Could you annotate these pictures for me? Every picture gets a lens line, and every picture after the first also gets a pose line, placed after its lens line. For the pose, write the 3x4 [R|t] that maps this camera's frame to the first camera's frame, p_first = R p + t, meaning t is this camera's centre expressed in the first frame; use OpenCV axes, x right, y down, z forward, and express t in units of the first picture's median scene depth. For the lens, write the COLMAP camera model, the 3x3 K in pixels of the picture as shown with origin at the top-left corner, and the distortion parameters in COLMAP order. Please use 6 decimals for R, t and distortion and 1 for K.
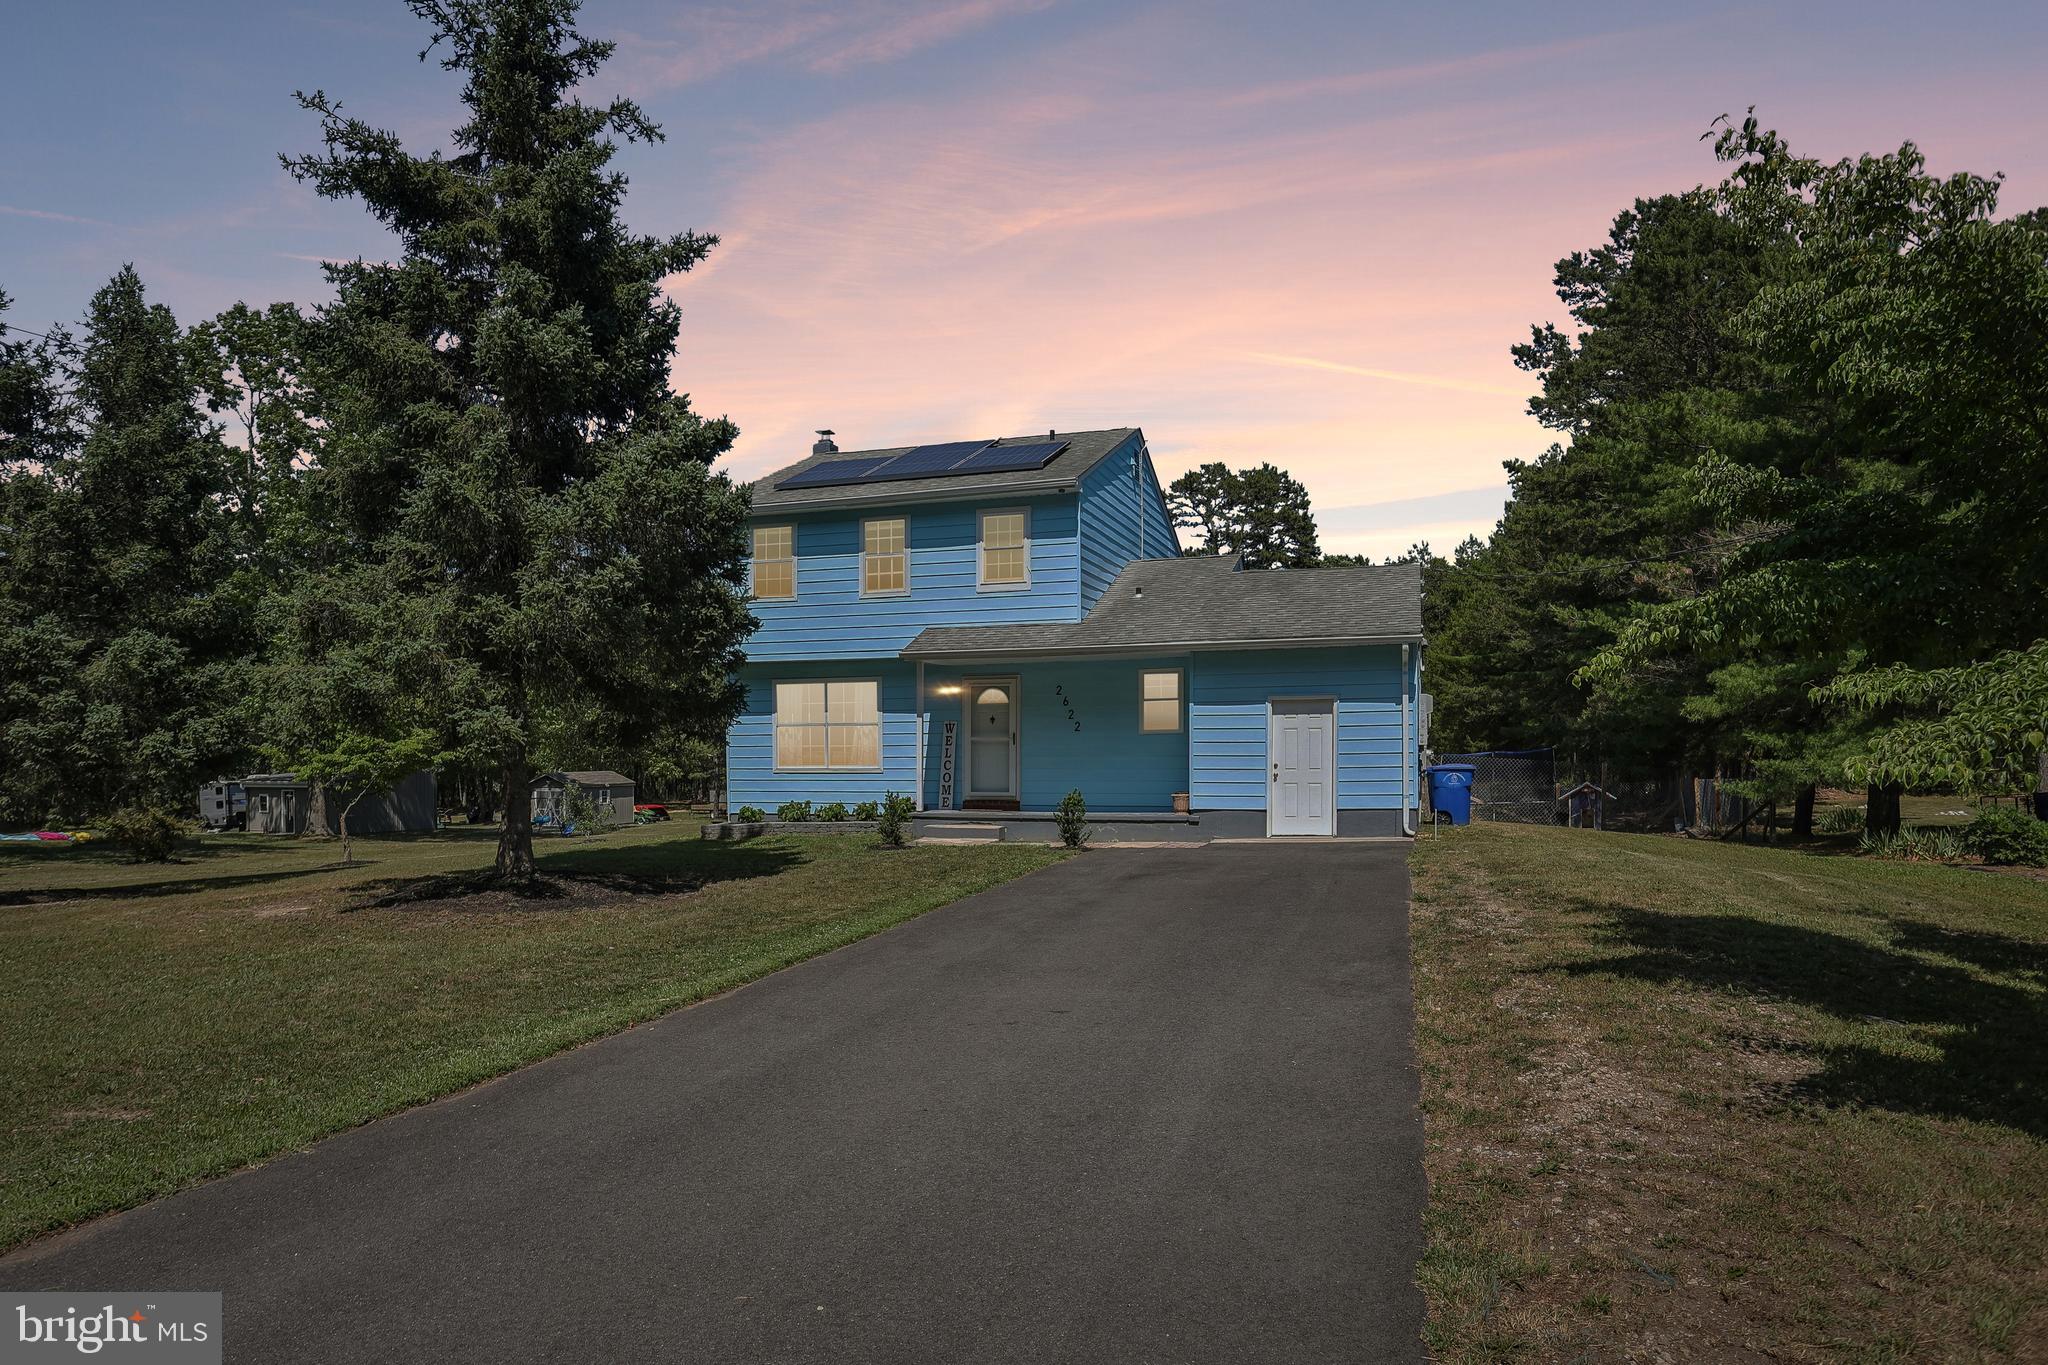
lens RADIAL K [[1303.7, 0, 1024.1], [0, 1303.7, 747.9], [0, 0, 1]] dist [-0.063033, -0.000154]
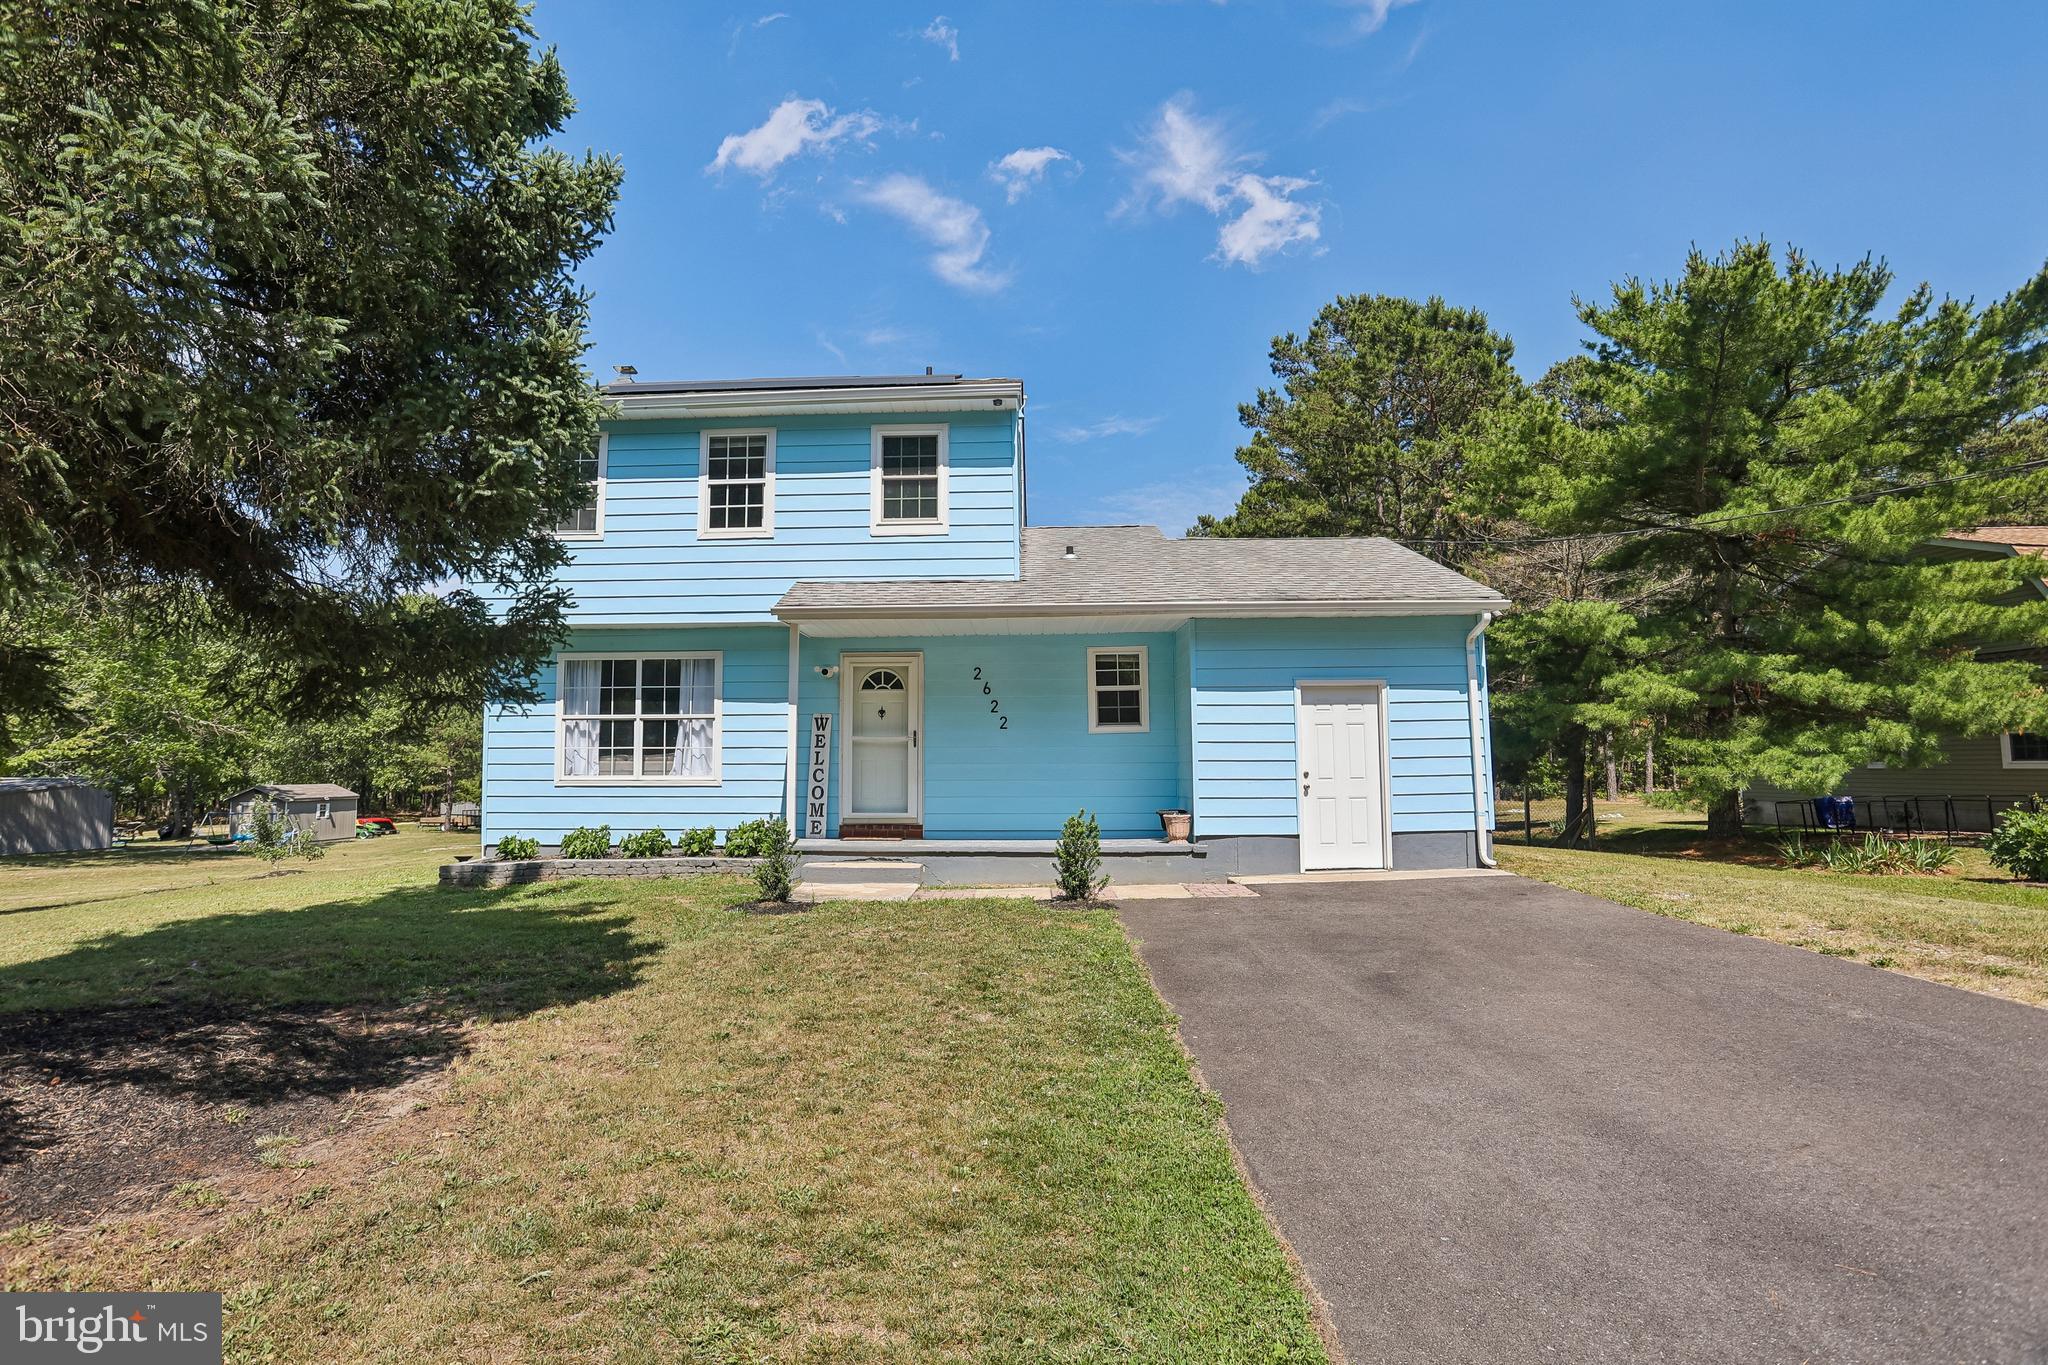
lens RADIAL K [[1014.5, 0, 1000.2], [0, 1014.5, 683.4], [0, 0, 1]] dist [-0.062298, 0.017159]
pose [[0.962506, 0.023584, 0.270233, -0.124519], [-0.001439, 0.996643, -0.081856, 0.009117], [-0.271256, 0.078398, 0.959309, 0.473859]]
